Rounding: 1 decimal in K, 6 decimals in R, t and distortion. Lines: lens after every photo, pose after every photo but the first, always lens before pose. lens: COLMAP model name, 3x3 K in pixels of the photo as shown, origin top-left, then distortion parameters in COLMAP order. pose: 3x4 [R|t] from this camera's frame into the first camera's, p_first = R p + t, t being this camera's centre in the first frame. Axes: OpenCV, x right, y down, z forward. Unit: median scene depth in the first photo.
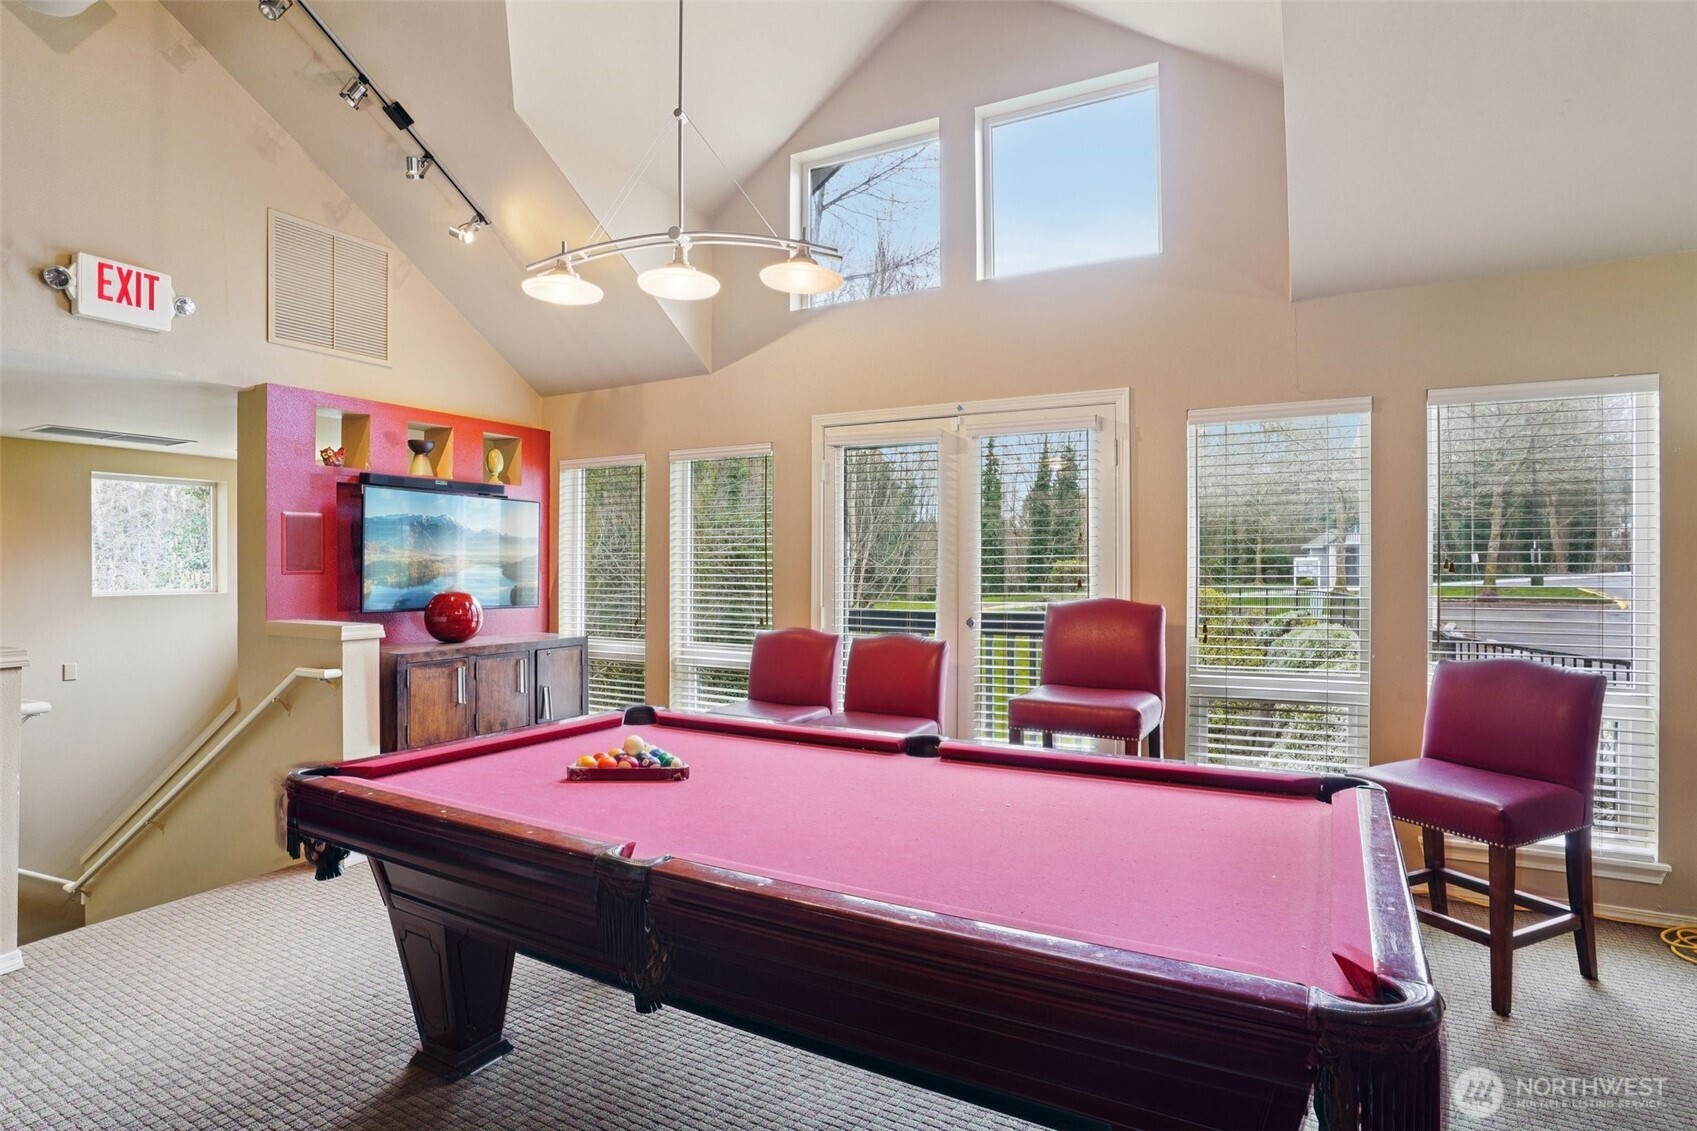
lens RADIAL K [[845.7, 0, 844.5], [0, 845.7, 562.9], [0, 0, 1]] dist [-0.079672, 0.037457]
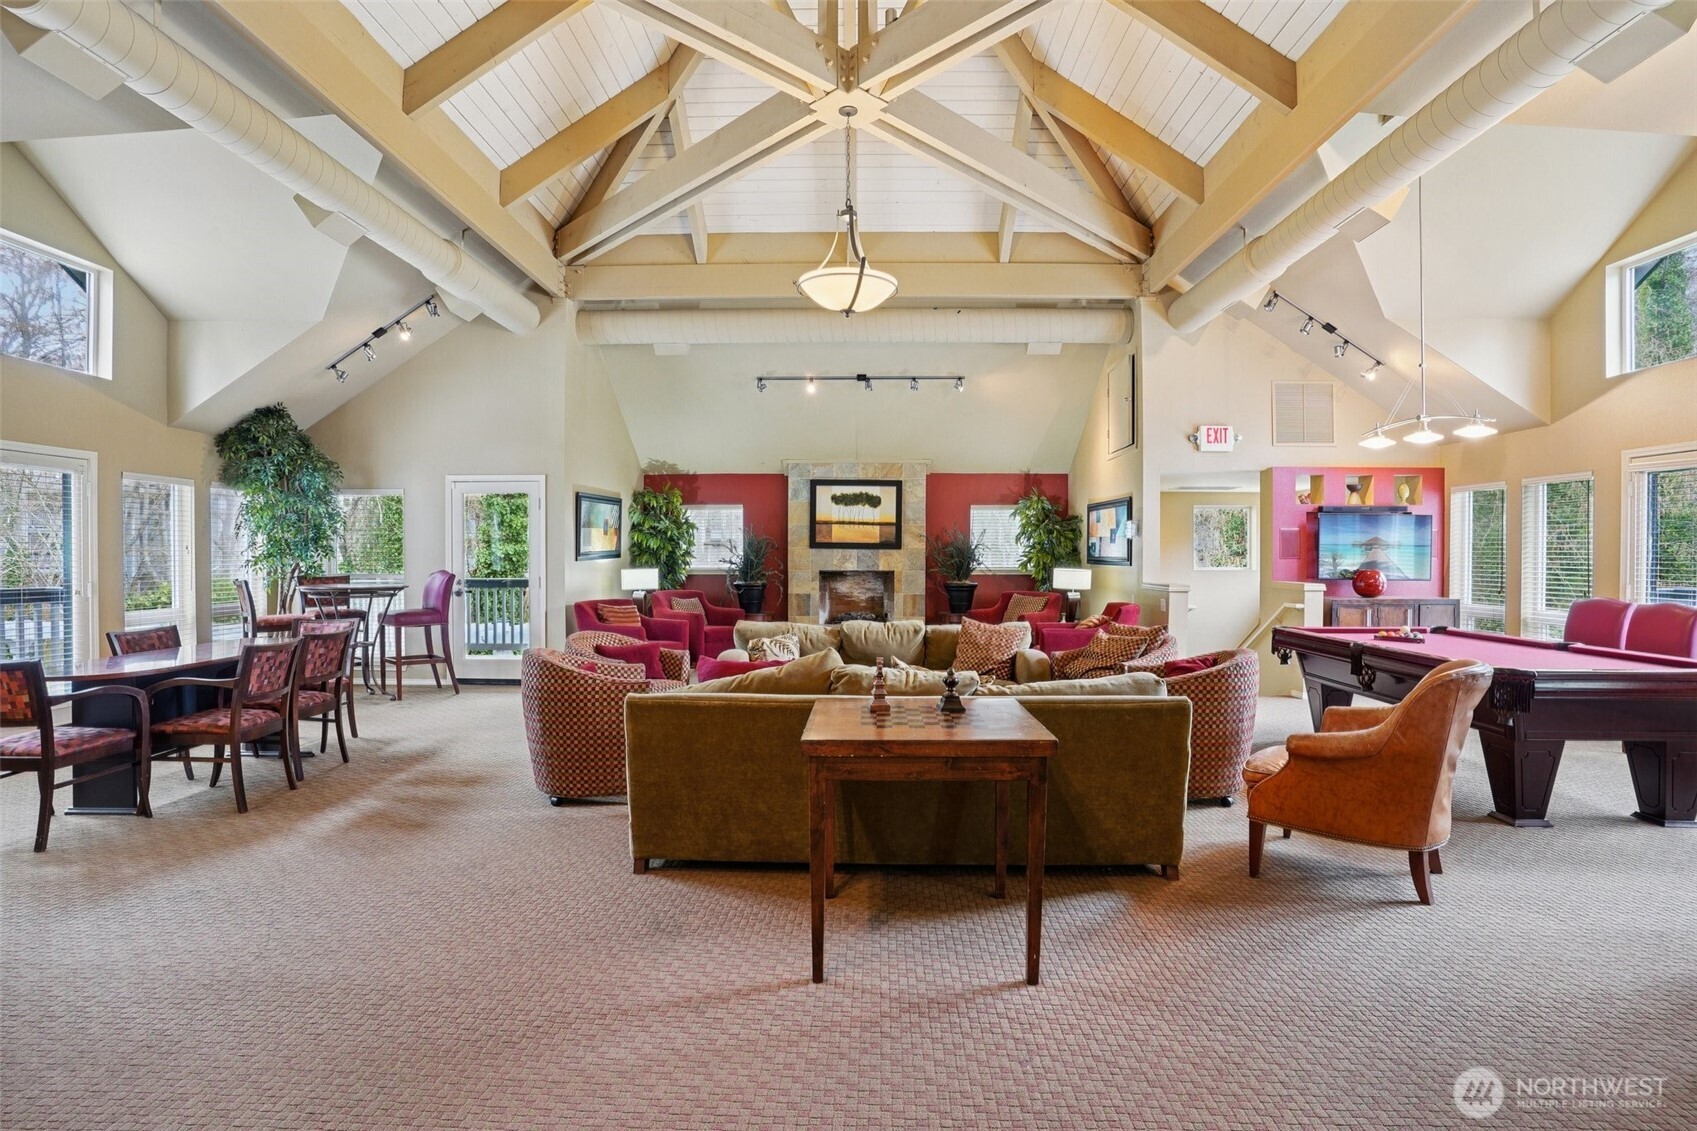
lens RADIAL K [[845.7, 0, 844.5], [0, 845.7, 562.9], [0, 0, 1]] dist [-0.079672, 0.037457]
pose [[0.446116, 0.012592, -0.894886, 0.634708], [0.001646, 0.999888, 0.014890, -0.008291], [0.894974, -0.008116, 0.446045, -0.832665]]
